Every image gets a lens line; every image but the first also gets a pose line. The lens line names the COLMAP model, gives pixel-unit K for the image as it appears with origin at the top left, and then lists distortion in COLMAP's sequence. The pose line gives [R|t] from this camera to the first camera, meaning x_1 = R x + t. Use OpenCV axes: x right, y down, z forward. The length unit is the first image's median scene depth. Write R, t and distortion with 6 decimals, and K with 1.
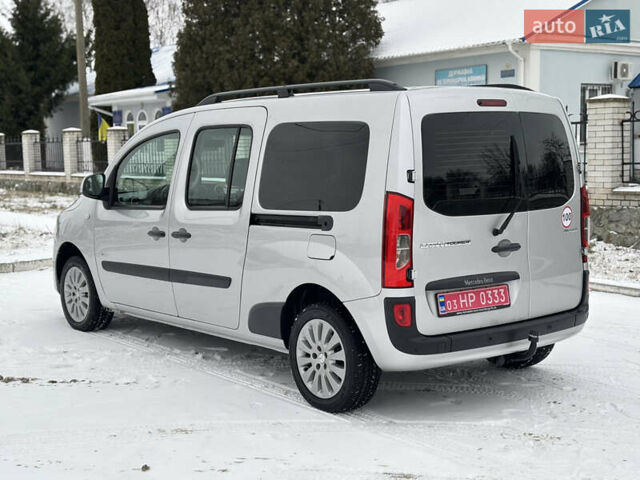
lens RADIAL K [[957.9, 0, 320.3], [0, 957.9, 239.6], [0, 0, 1]] dist [0.113239, -0.081984]
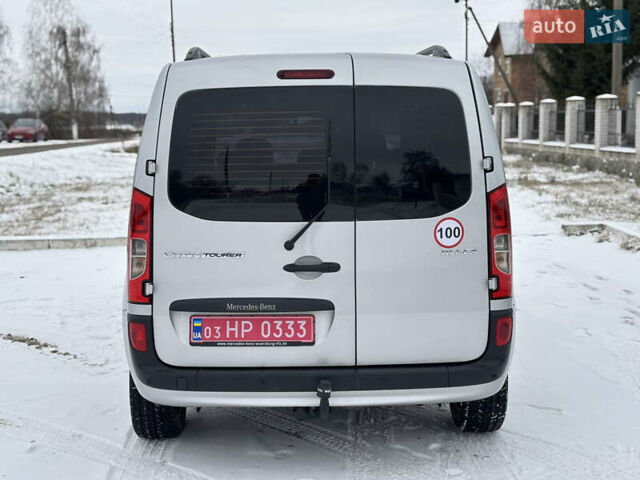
lens RADIAL K [[957.9, 0, 320.3], [0, 957.9, 239.6], [0, 0, 1]] dist [0.113239, -0.081984]
pose [[0.798644, 0.083084, -0.596041, 0.649627], [-0.062985, 0.996525, 0.054514, -0.054853], [0.598499, -0.005996, 0.801101, 0.404737]]
